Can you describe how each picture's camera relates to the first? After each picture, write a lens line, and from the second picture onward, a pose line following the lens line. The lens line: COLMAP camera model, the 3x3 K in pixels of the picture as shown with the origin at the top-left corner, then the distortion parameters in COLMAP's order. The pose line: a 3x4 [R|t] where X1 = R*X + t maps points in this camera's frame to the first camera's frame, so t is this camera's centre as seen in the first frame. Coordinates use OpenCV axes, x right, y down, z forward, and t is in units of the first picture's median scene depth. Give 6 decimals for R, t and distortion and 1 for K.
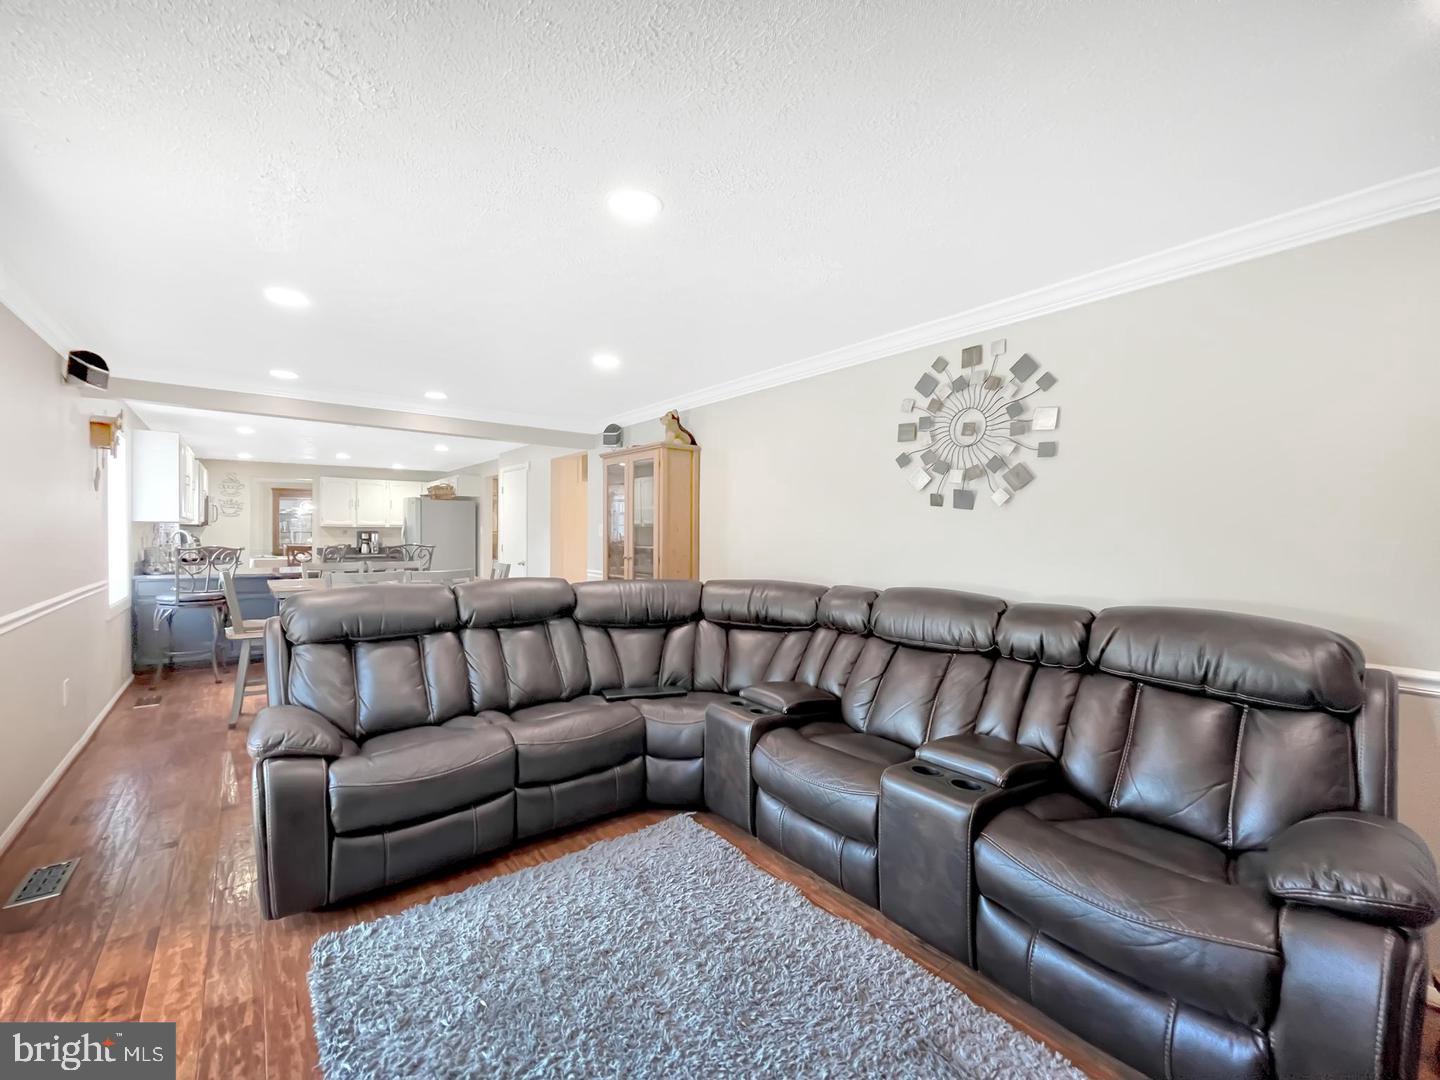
lens RADIAL K [[588.3, 0, 723.3], [0, 588.3, 530.8], [0, 0, 1]] dist [-0.003357, 0.000051]
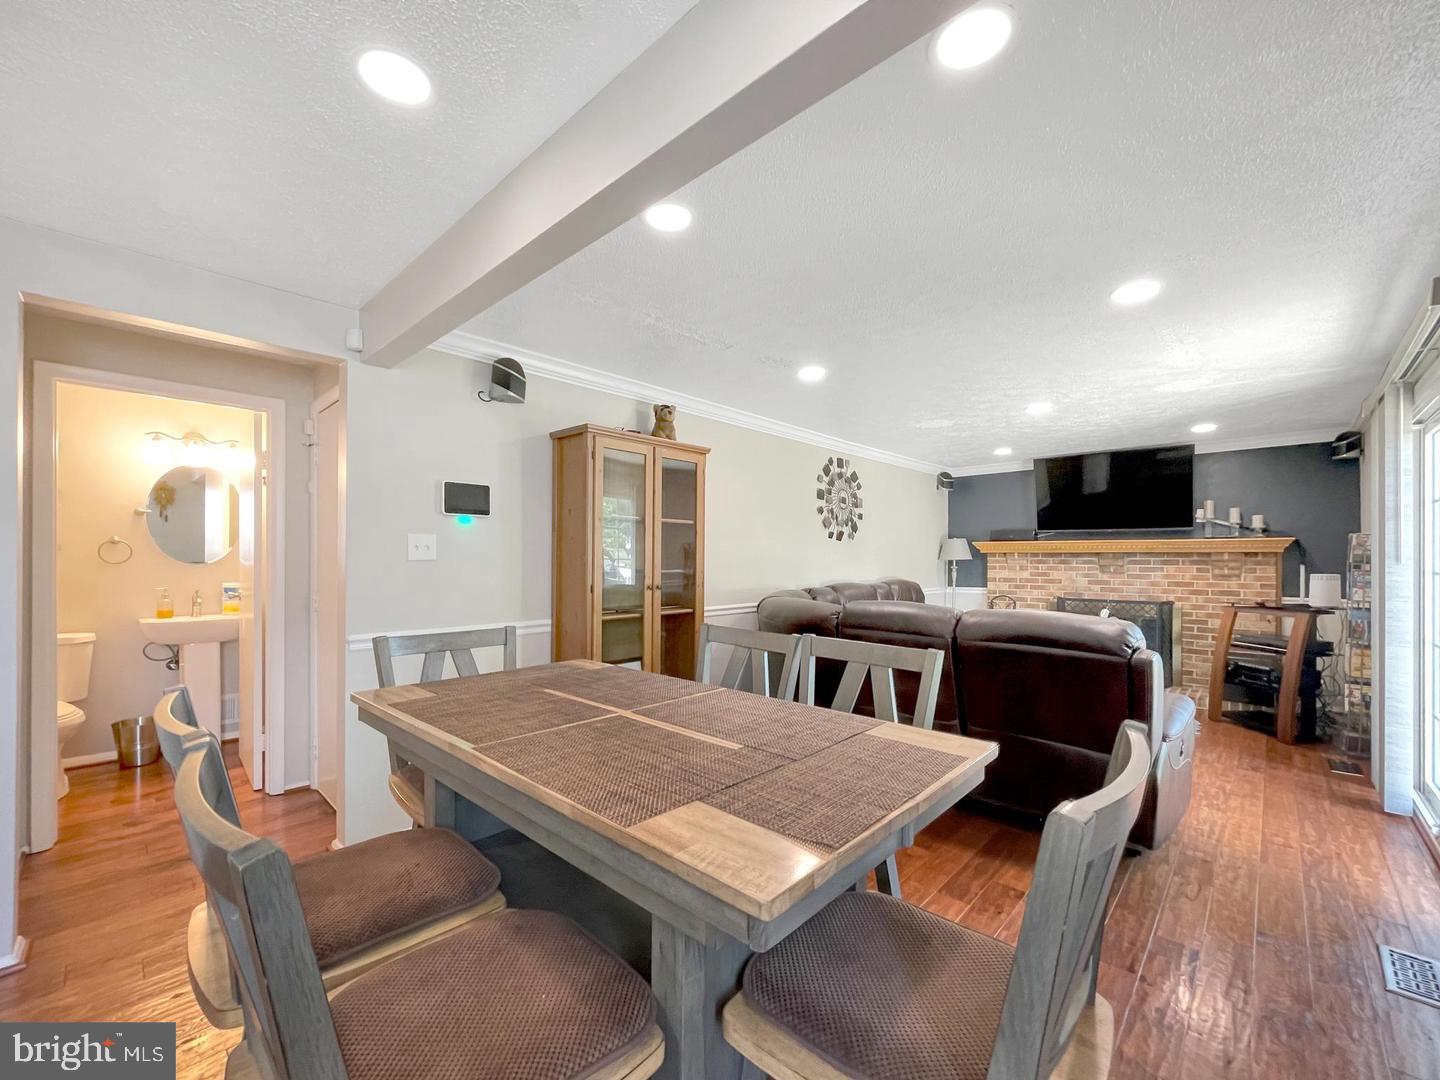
lens RADIAL K [[588.3, 0, 719.1], [0, 588.3, 559.0], [0, 0, 1]] dist [-0.003357, 0.000051]
pose [[-0.140162, -0.009942, 0.990079, -1.459019], [-0.003476, 0.999948, 0.009549, 0.006116], [-0.990122, -0.002103, -0.140190, 1.666858]]
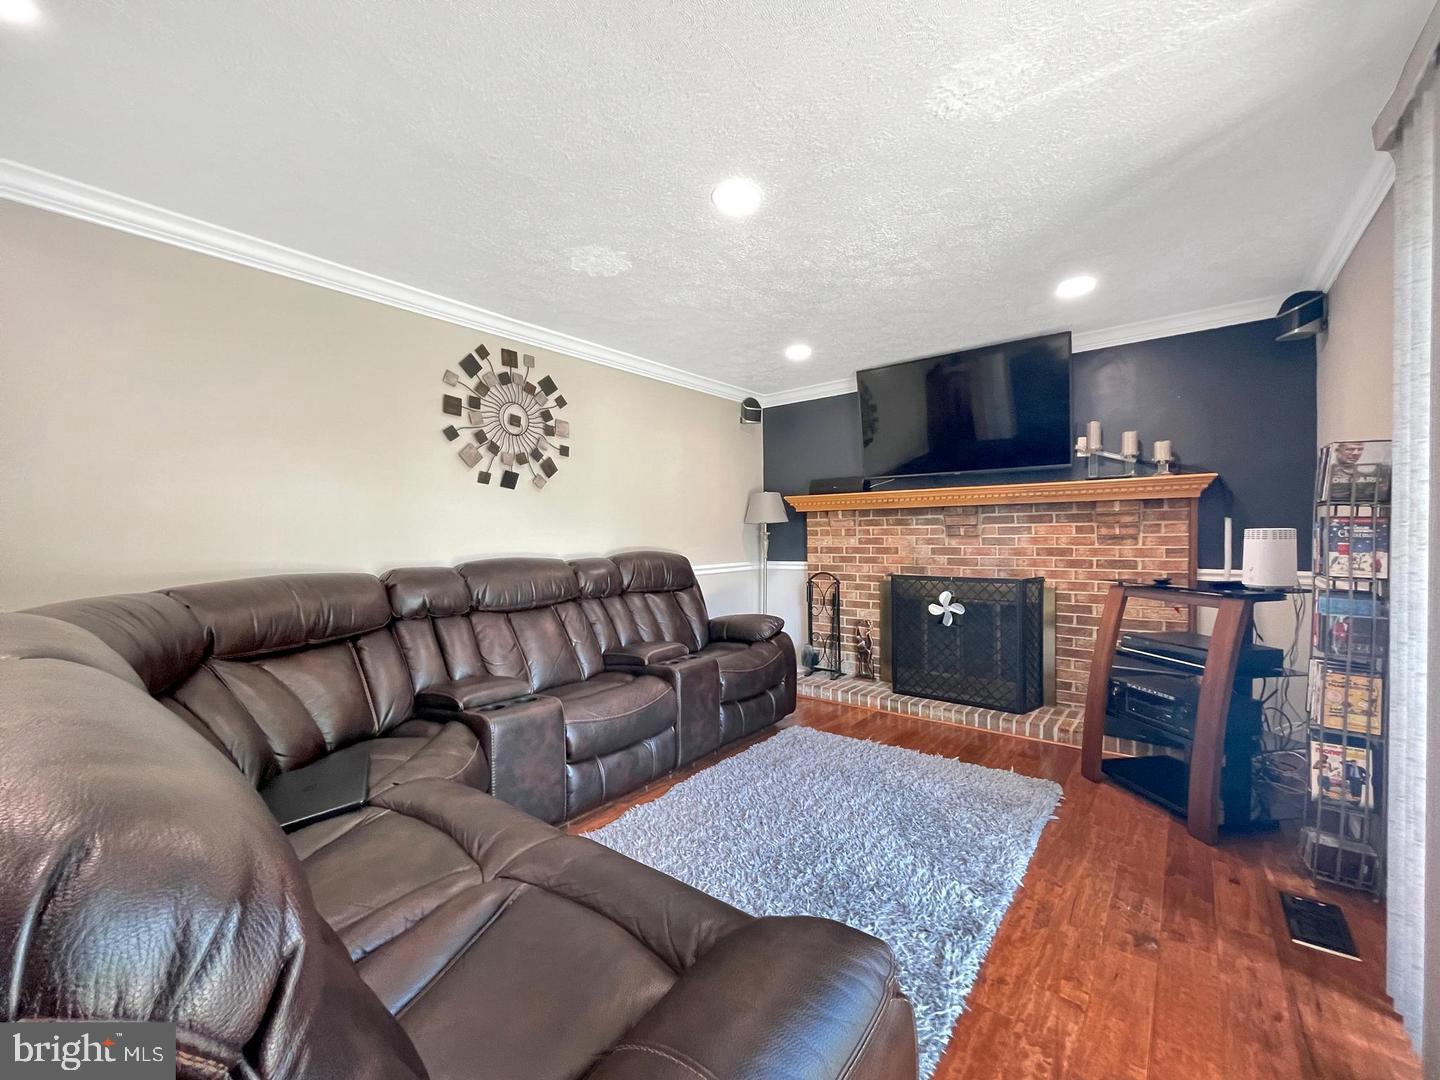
lens RADIAL K [[588.3, 0, 718.8], [0, 588.3, 547.9], [0, 0, 1]] dist [-0.003357, 0.000051]
pose [[-0.217789, -0.027778, 0.975601, -0.821613], [0.009525, 0.999487, 0.030584, 0.049860], [-0.975949, 0.015953, -0.217413, 0.849691]]
